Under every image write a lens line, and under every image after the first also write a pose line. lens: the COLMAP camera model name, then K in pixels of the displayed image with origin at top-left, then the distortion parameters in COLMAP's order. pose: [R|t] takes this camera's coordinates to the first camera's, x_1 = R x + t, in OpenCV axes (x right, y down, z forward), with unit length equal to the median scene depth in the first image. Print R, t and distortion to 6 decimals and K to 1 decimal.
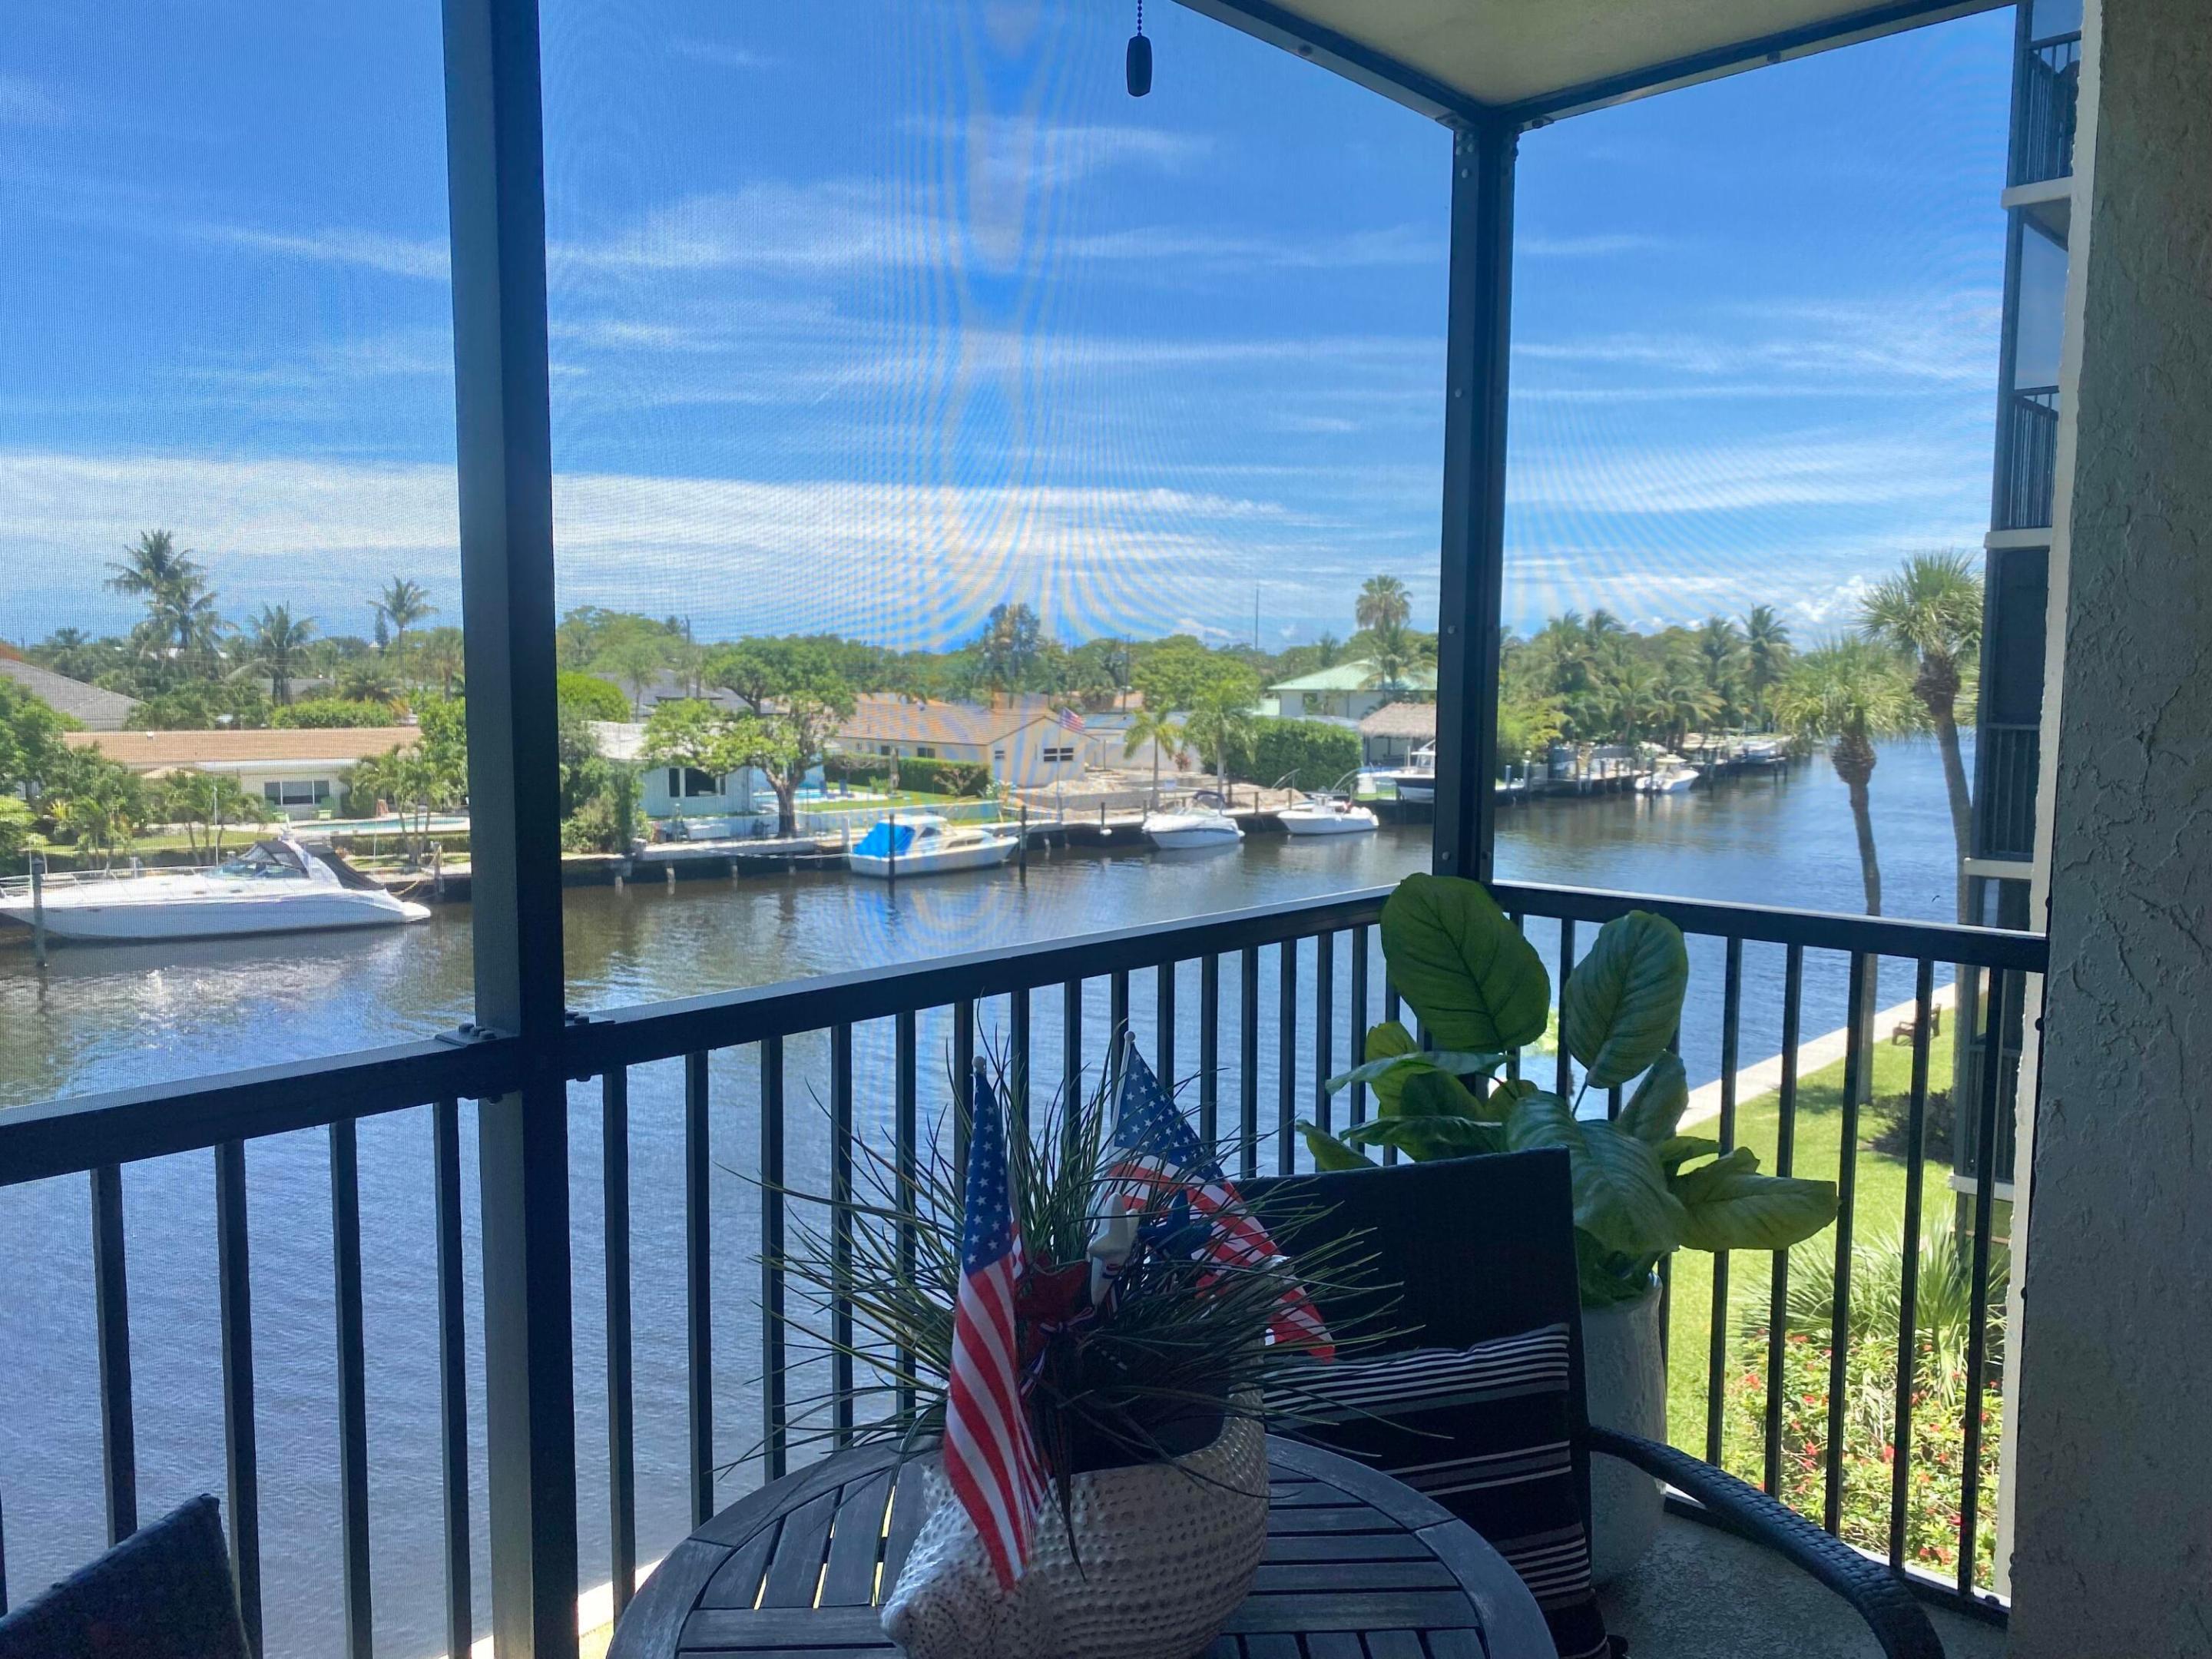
lens RADIAL K [[1668.3, 0, 1106.3], [0, 1668.3, 819.3], [0, 0, 1]] dist [0.055767, -0.069727]
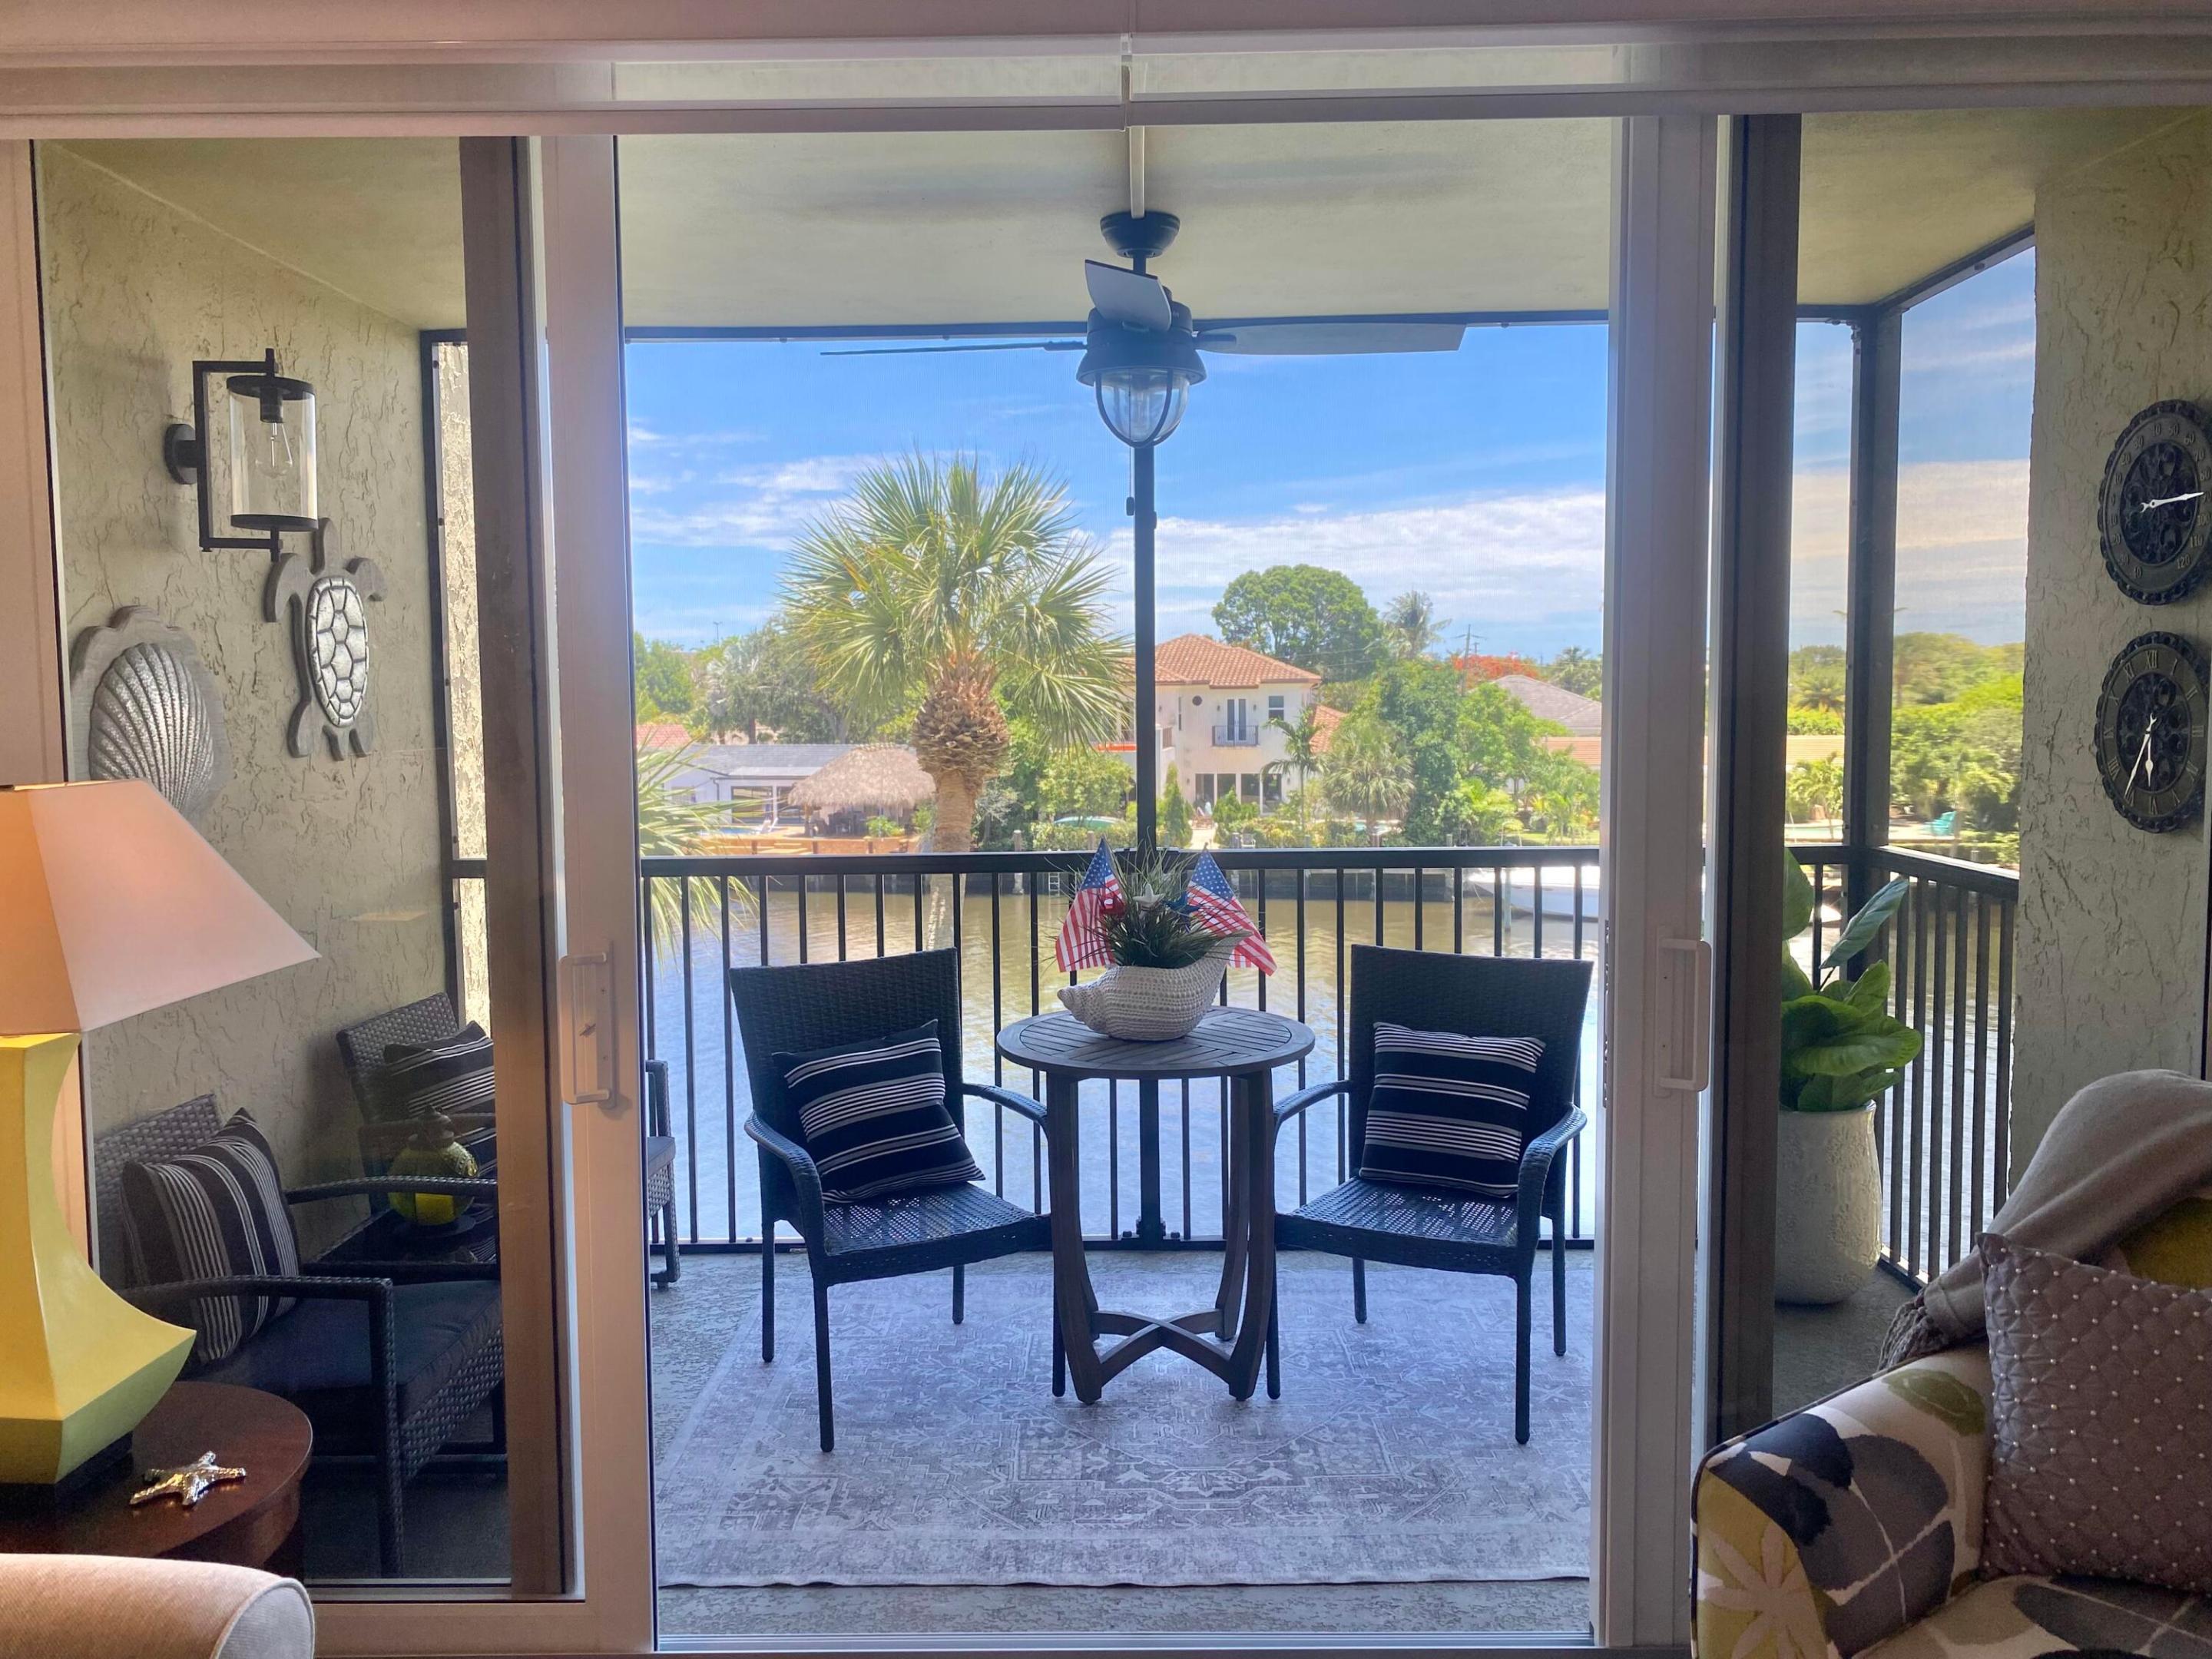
lens RADIAL K [[1668.3, 0, 1080.4], [0, 1668.3, 811.2], [0, 0, 1]] dist [0.055767, -0.069727]
pose [[0.665585, 0.041095, -0.745190, 0.037197], [-0.048066, 0.998770, 0.012148, 0.001152], [0.744773, 0.027733, 0.666742, -0.019202]]
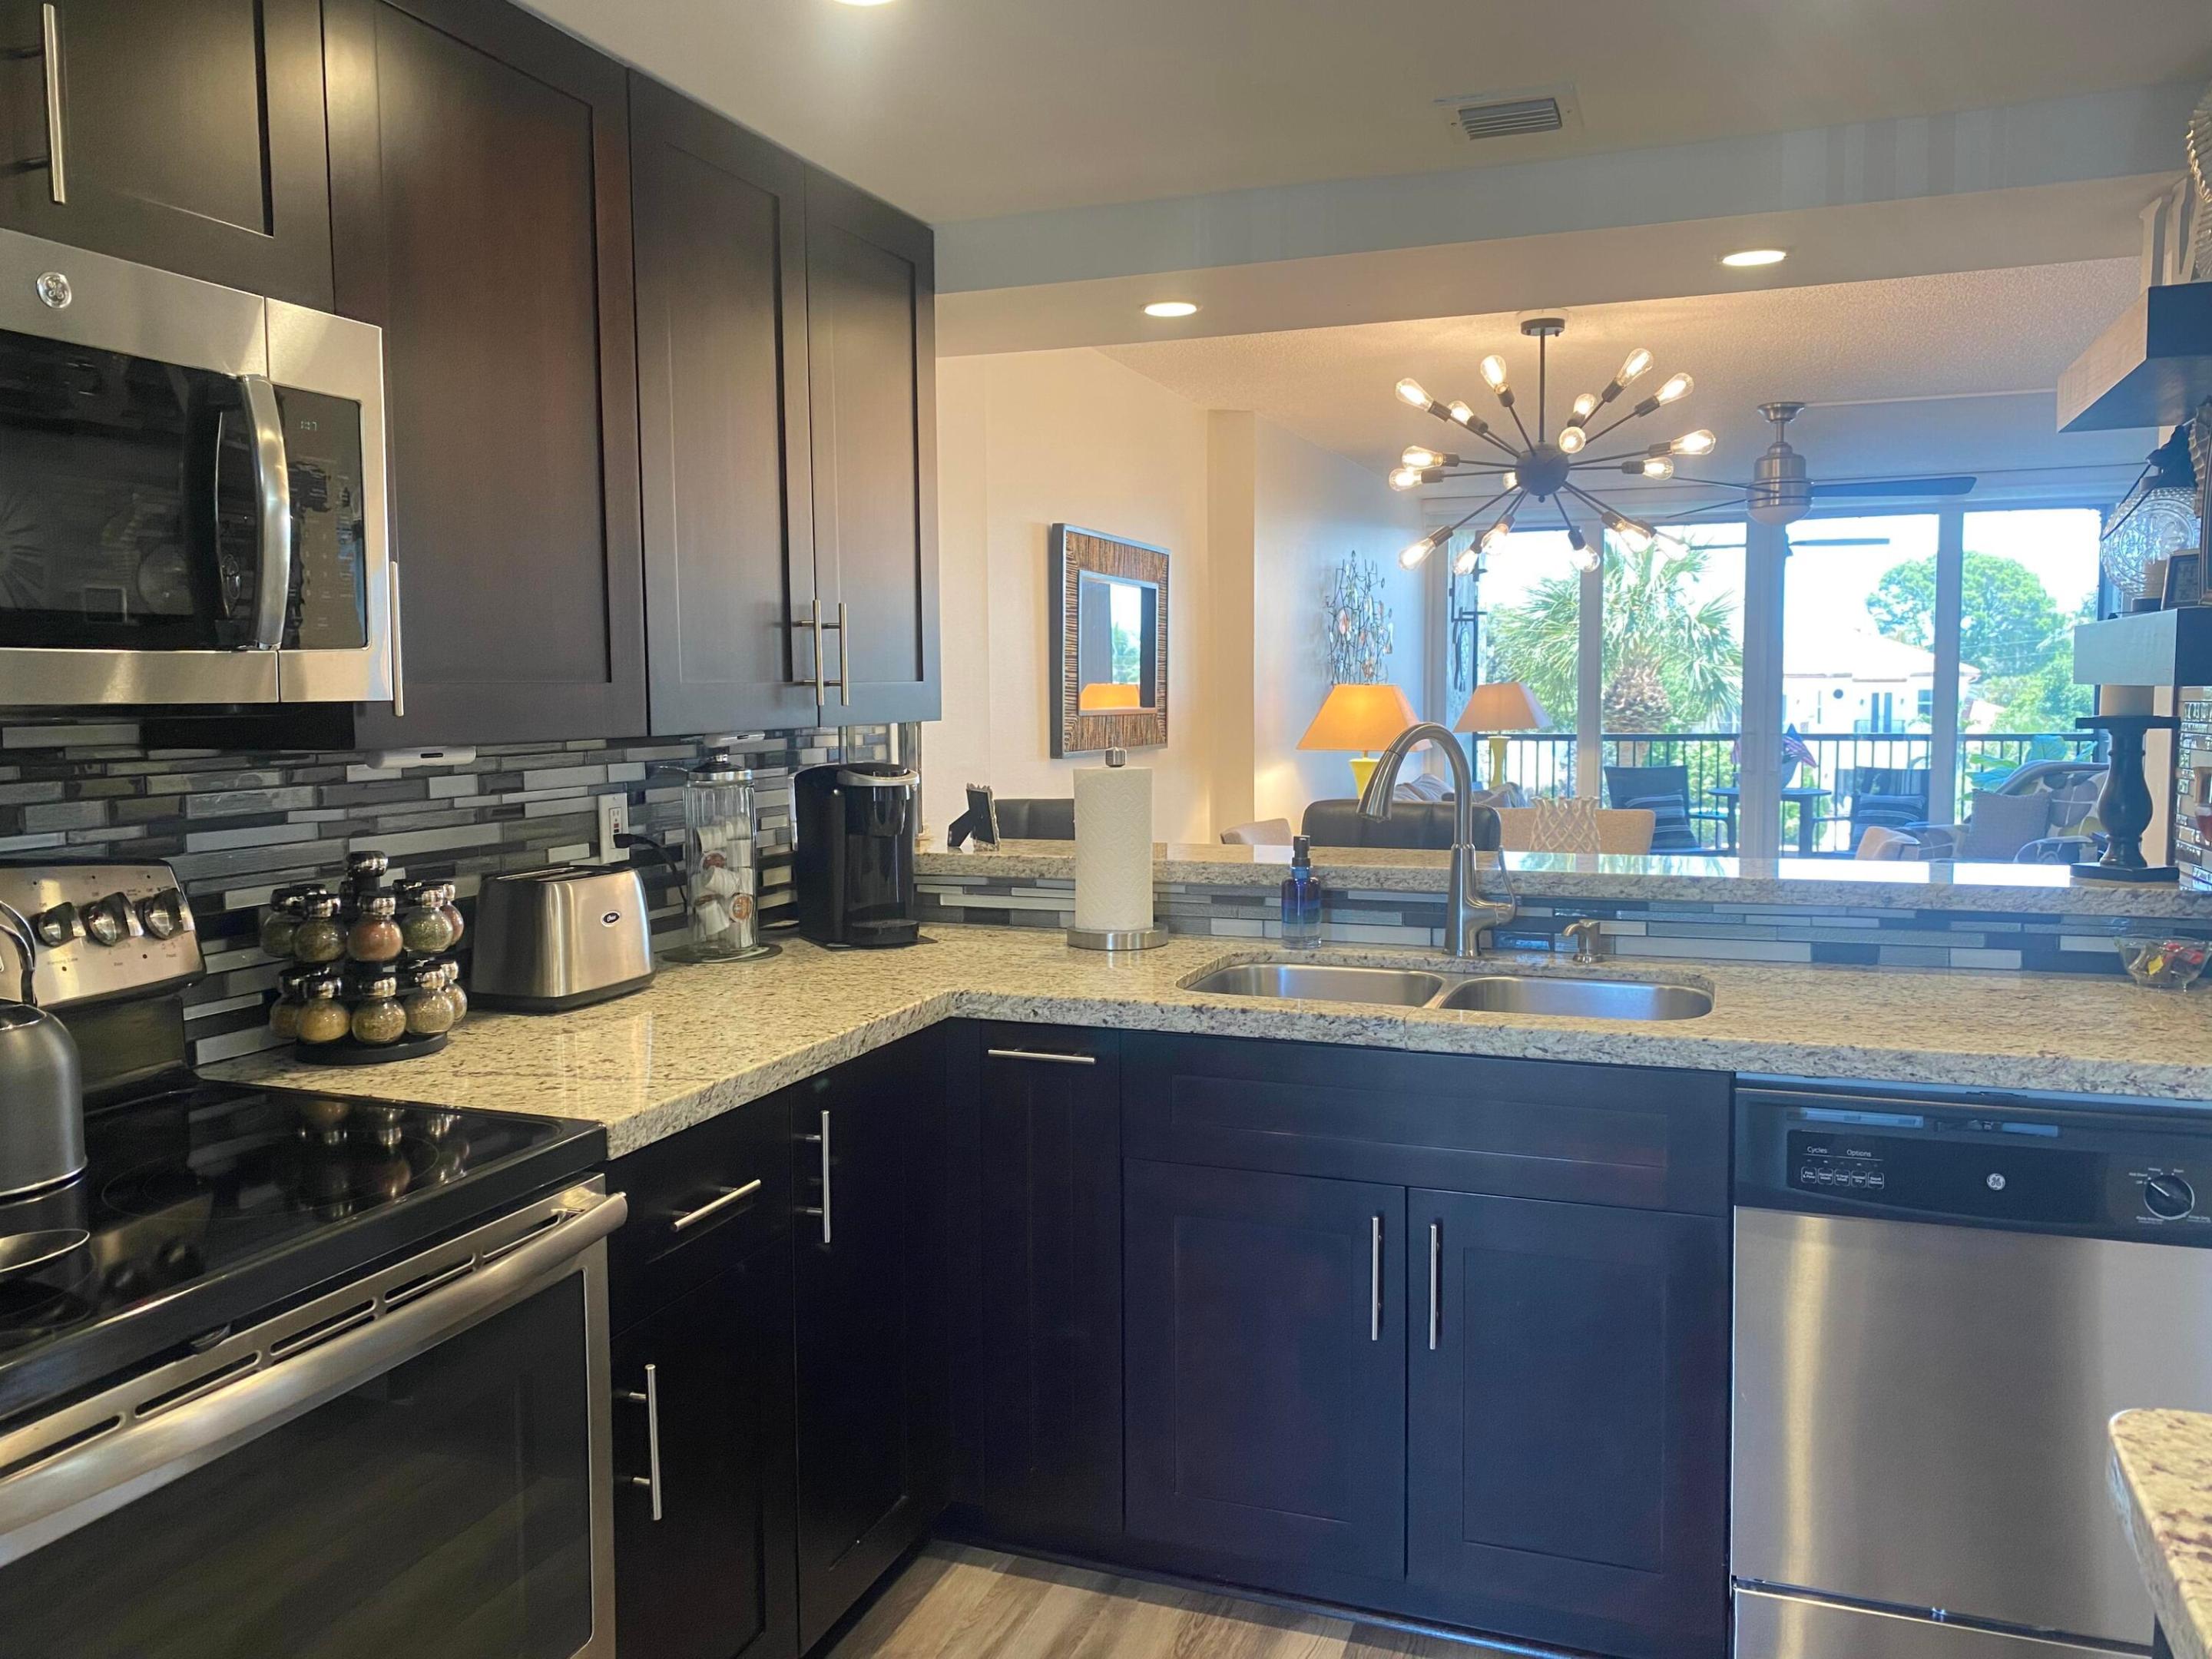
lens RADIAL K [[1668.3, 0, 1116.4], [0, 1668.3, 810.9], [0, 0, 1]] dist [0.055767, -0.069727]
pose [[0.380324, 0.056969, -0.923097, 0.115633], [-0.067231, 0.997163, 0.033841, 0.009636], [0.922406, 0.049190, 0.383076, -0.092614]]
